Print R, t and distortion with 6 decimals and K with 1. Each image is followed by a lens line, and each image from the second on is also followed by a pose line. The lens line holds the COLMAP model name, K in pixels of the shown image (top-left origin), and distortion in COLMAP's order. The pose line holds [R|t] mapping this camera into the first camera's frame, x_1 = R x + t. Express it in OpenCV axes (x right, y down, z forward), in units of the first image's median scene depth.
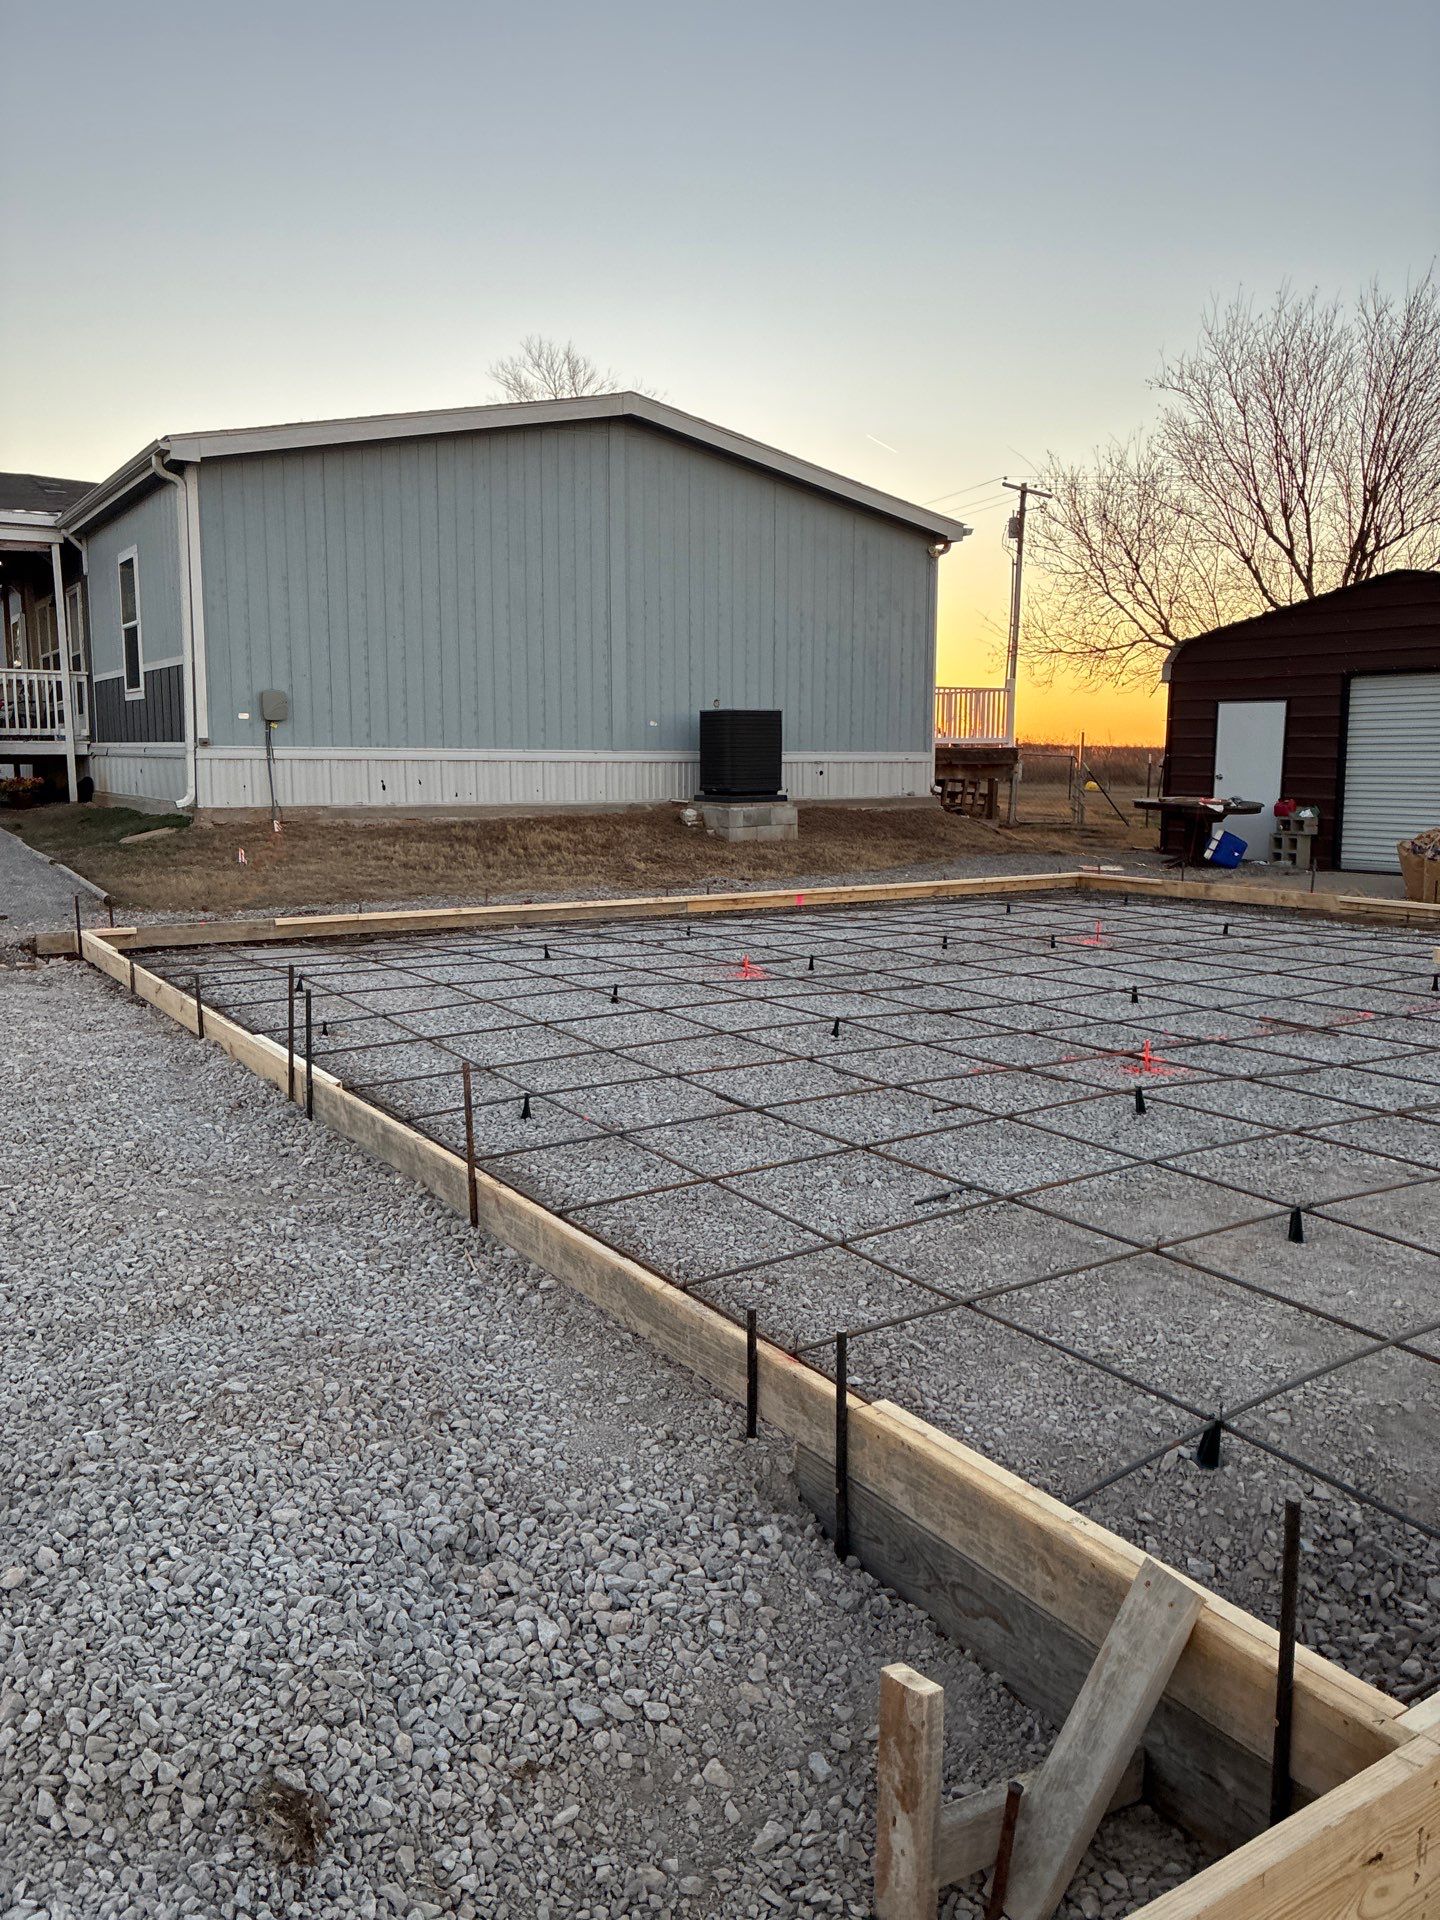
lens RADIAL K [[1456.5, 0, 706.7], [0, 1456.5, 969.8], [0, 0, 1]] dist [0.049680, -0.050082]
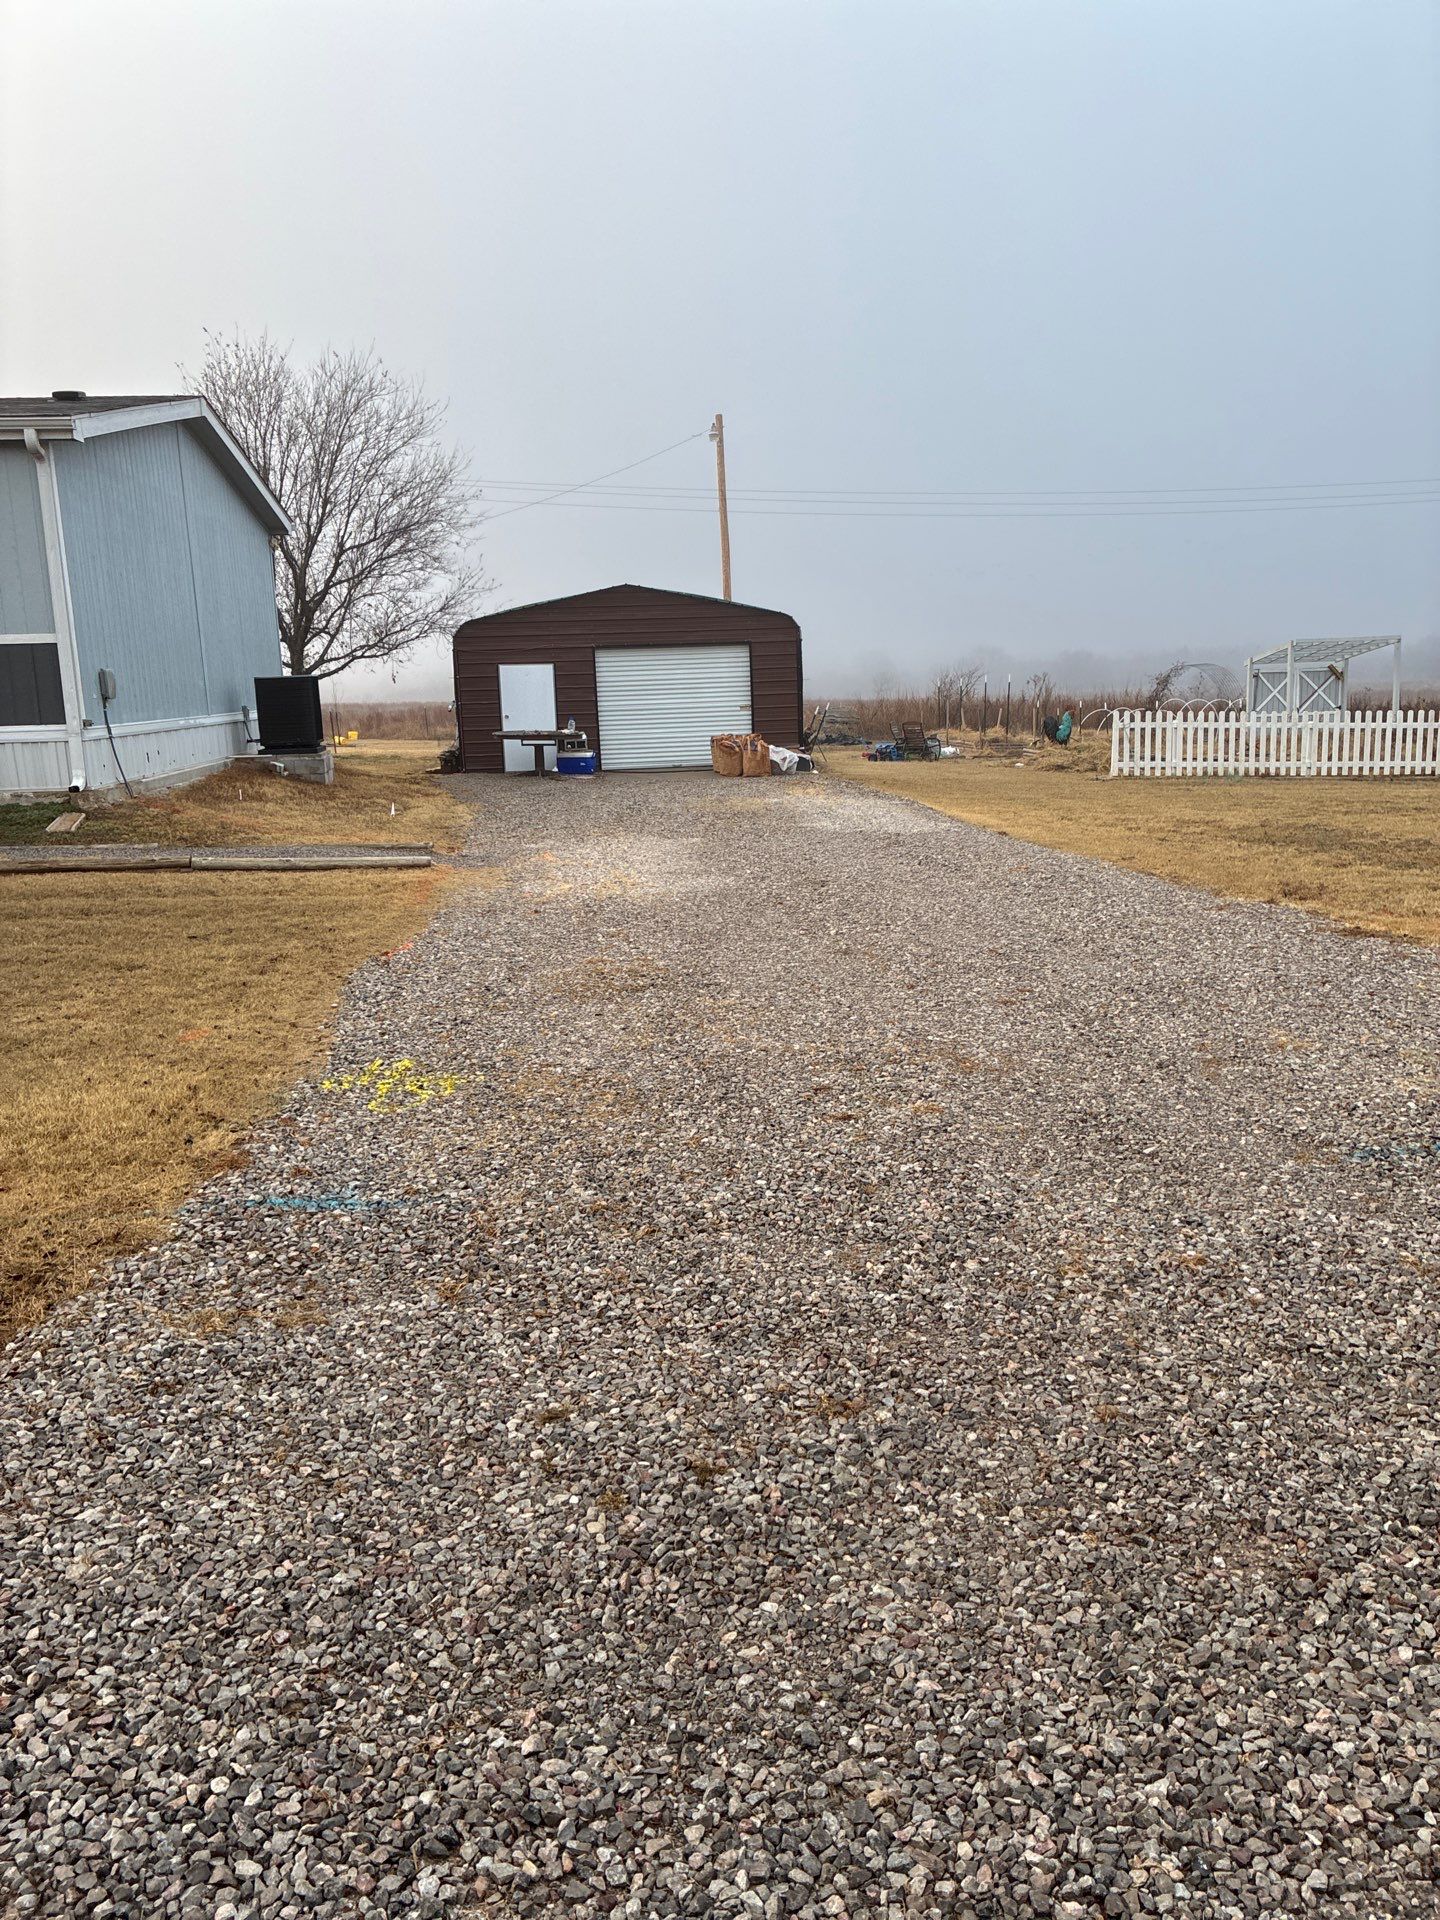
lens RADIAL K [[1456.5, 0, 740.0], [0, 1456.5, 929.5], [0, 0, 1]] dist [0.049680, -0.050082]
pose [[0.451069, -0.173760, 0.875411, -0.838540], [0.164842, 0.980209, 0.109624, -0.043531], [-0.877134, 0.094856, 0.470785, 0.127483]]
